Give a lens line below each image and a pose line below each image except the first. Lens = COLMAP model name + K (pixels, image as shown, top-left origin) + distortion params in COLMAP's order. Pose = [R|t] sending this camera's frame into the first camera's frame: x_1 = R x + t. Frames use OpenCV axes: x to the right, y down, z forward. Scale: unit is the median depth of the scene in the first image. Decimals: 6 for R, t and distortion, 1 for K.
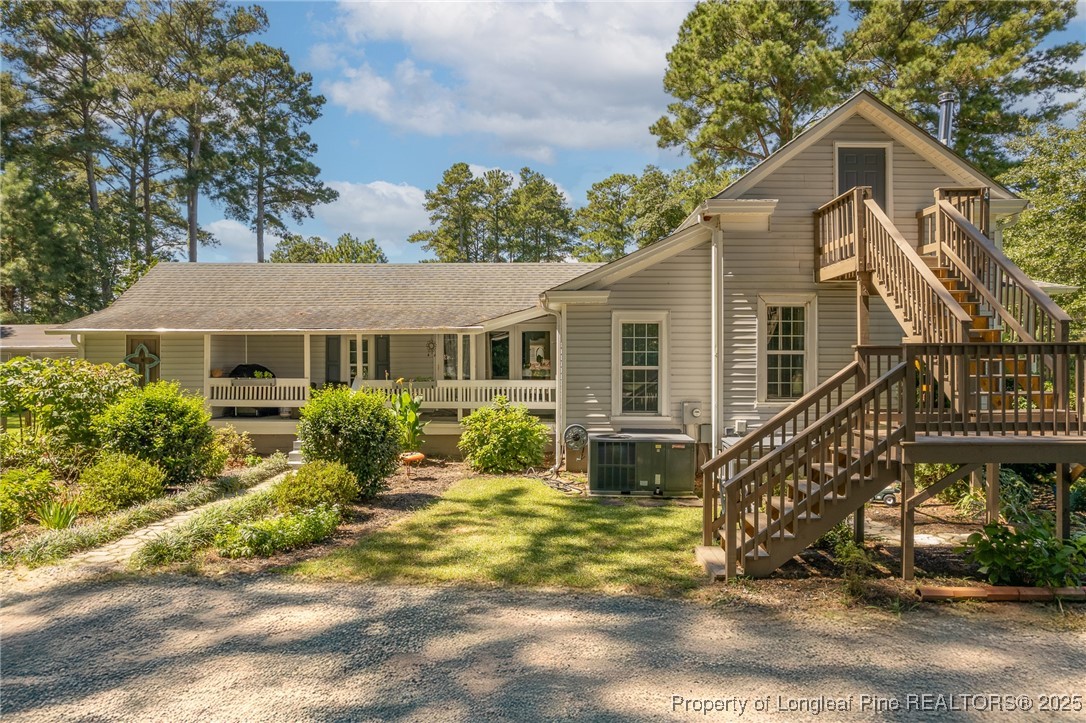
lens RADIAL K [[708.3, 0, 543.0], [0, 708.3, 361.5], [0, 0, 1]] dist [-0.084811, 0.072759]
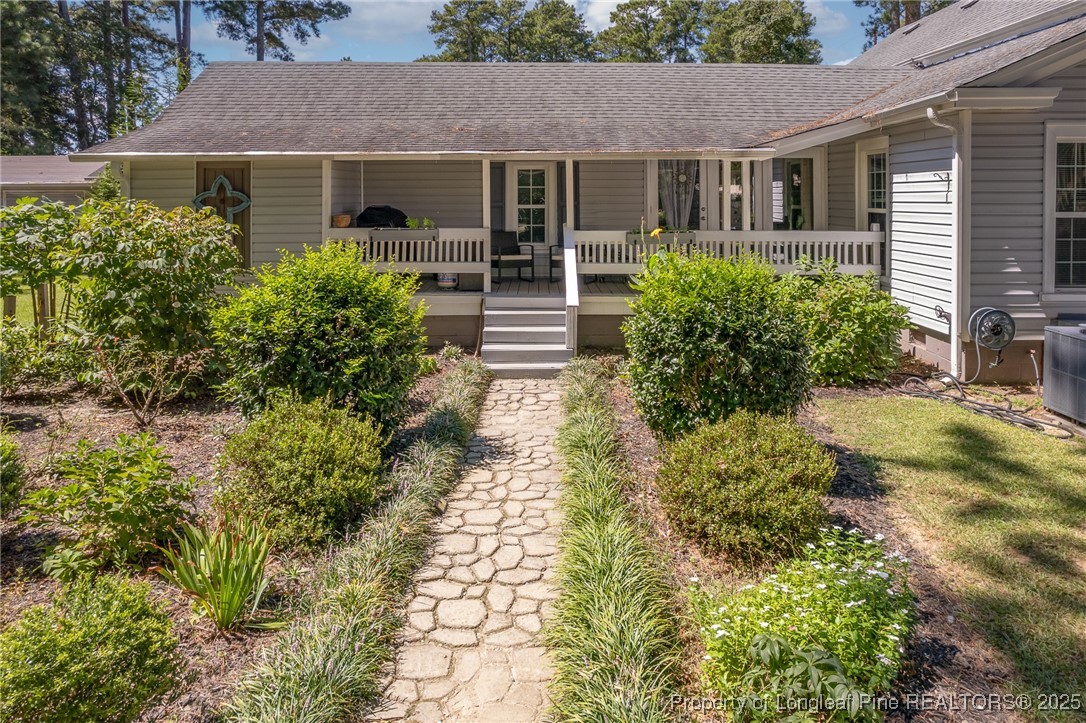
lens RADIAL K [[728.5, 0, 544.5], [0, 728.5, 215.4], [0, 0, 1]] dist [-0.080646, 0.103304]
pose [[0.999598, -0.001358, 0.028331, -0.294454], [0.000683, 0.999716, 0.023841, -0.004349], [-0.028356, -0.023812, 0.999314, 0.322117]]
